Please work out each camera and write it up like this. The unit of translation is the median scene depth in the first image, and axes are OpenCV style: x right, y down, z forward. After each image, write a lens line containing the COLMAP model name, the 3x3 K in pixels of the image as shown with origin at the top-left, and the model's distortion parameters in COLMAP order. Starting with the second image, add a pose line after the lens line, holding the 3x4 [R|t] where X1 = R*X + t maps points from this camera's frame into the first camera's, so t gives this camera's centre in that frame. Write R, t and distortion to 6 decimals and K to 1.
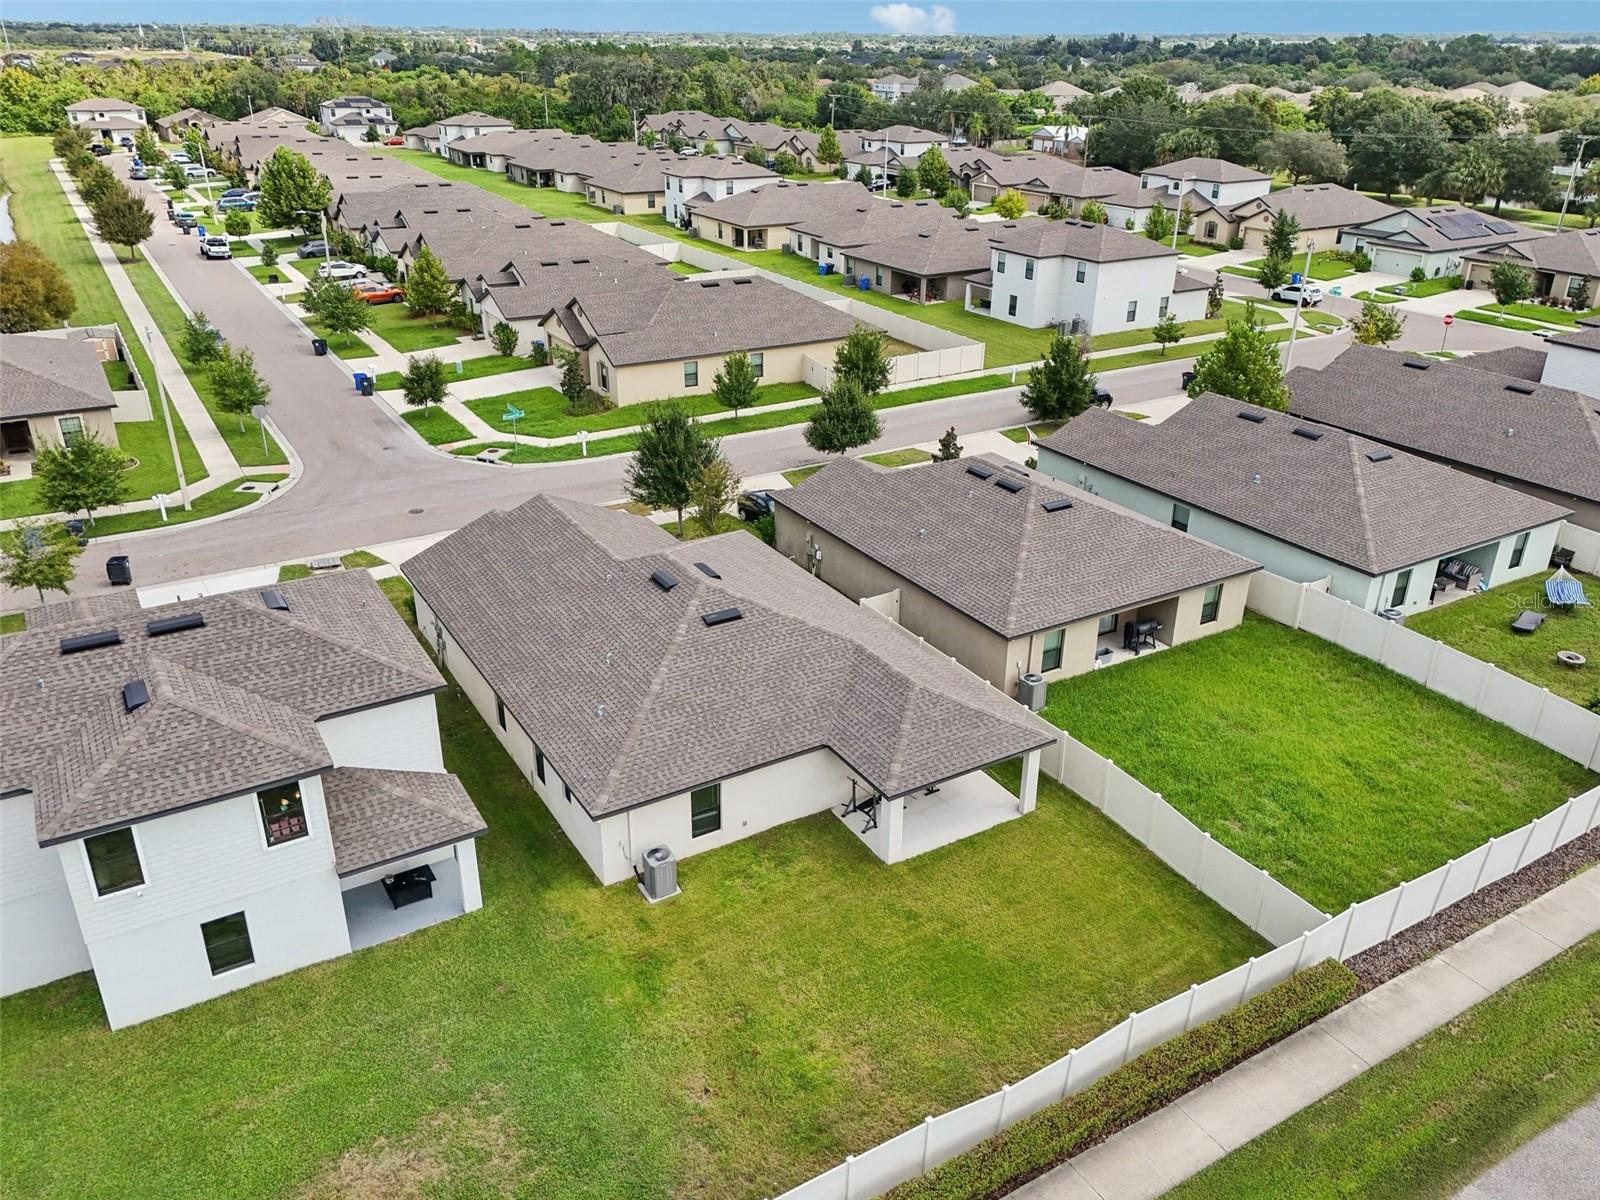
lens RADIAL K [[1209.8, 0, 800.0], [0, 1209.8, 600.0], [0, 0, 1]] dist [0.067587, -0.059398]
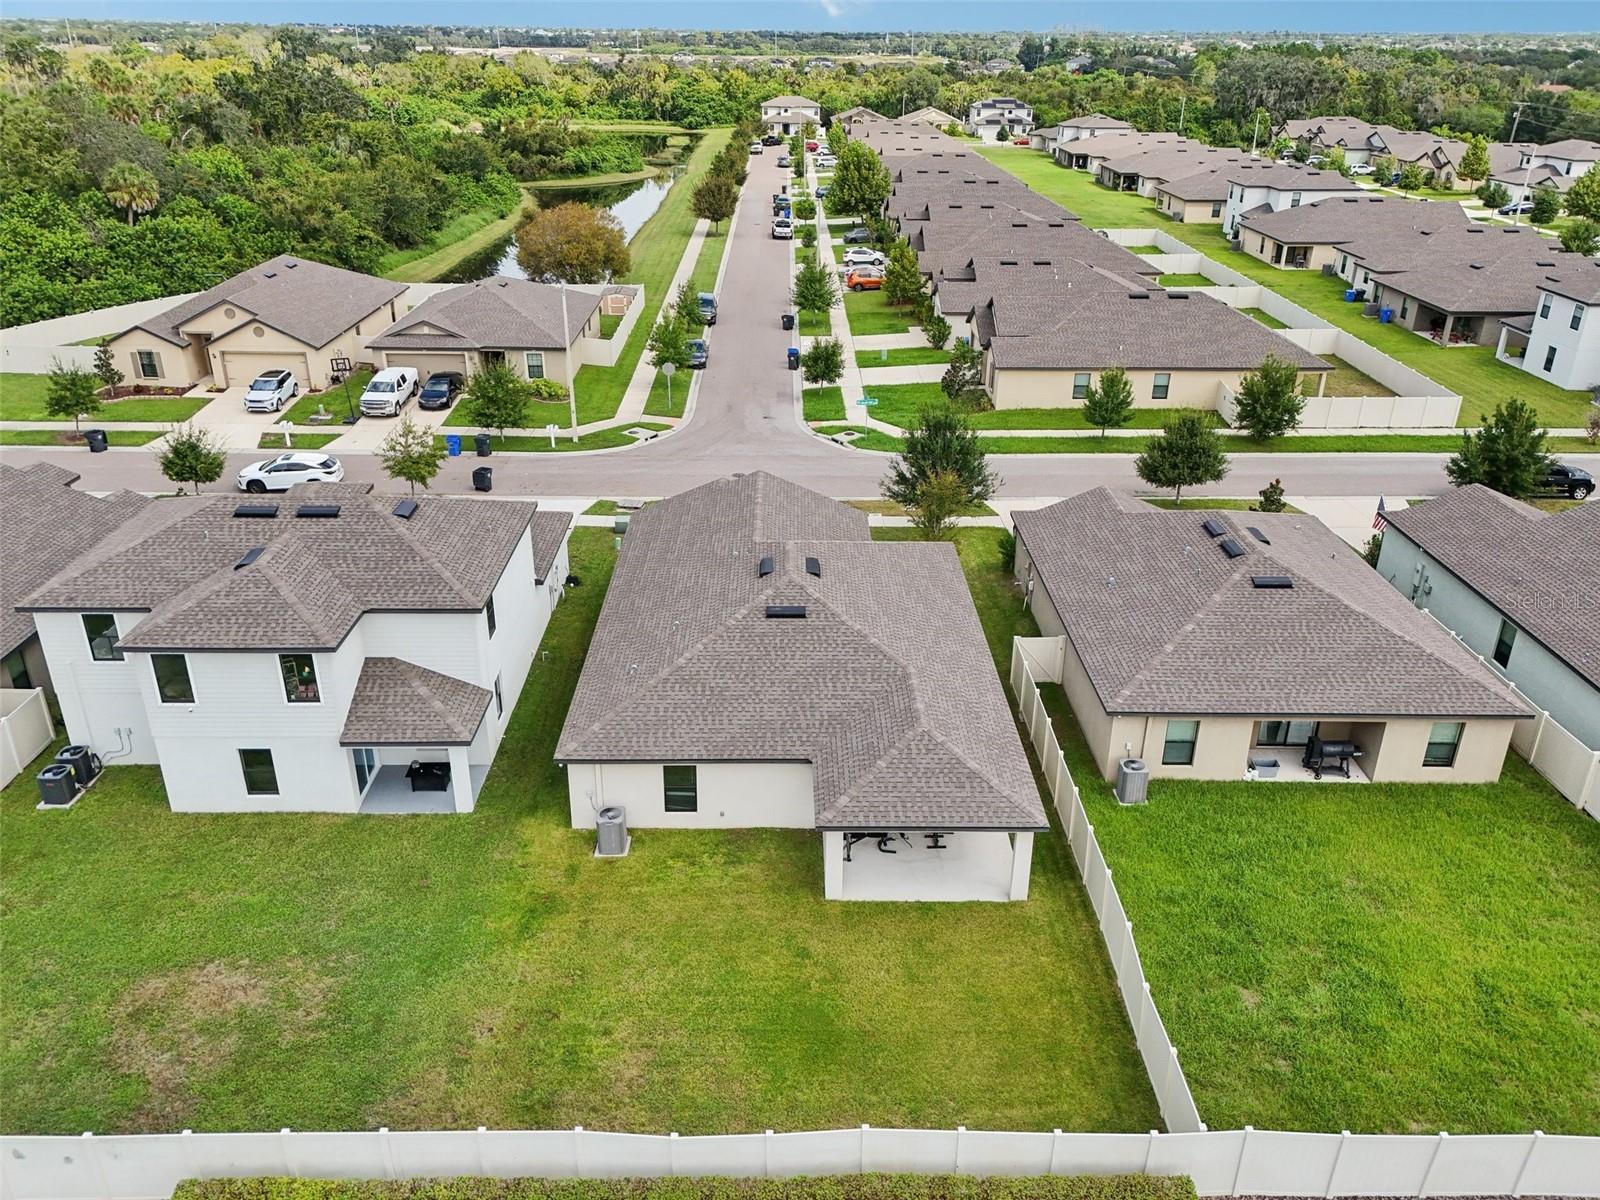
lens RADIAL K [[1209.8, 0, 800.0], [0, 1209.8, 600.0], [0, 0, 1]] dist [0.067587, -0.059398]
pose [[0.863347, 0.212400, -0.457732, 0.204976], [-0.213700, 0.975637, 0.049654, -0.024344], [0.457127, 0.054949, 0.887703, 0.063589]]
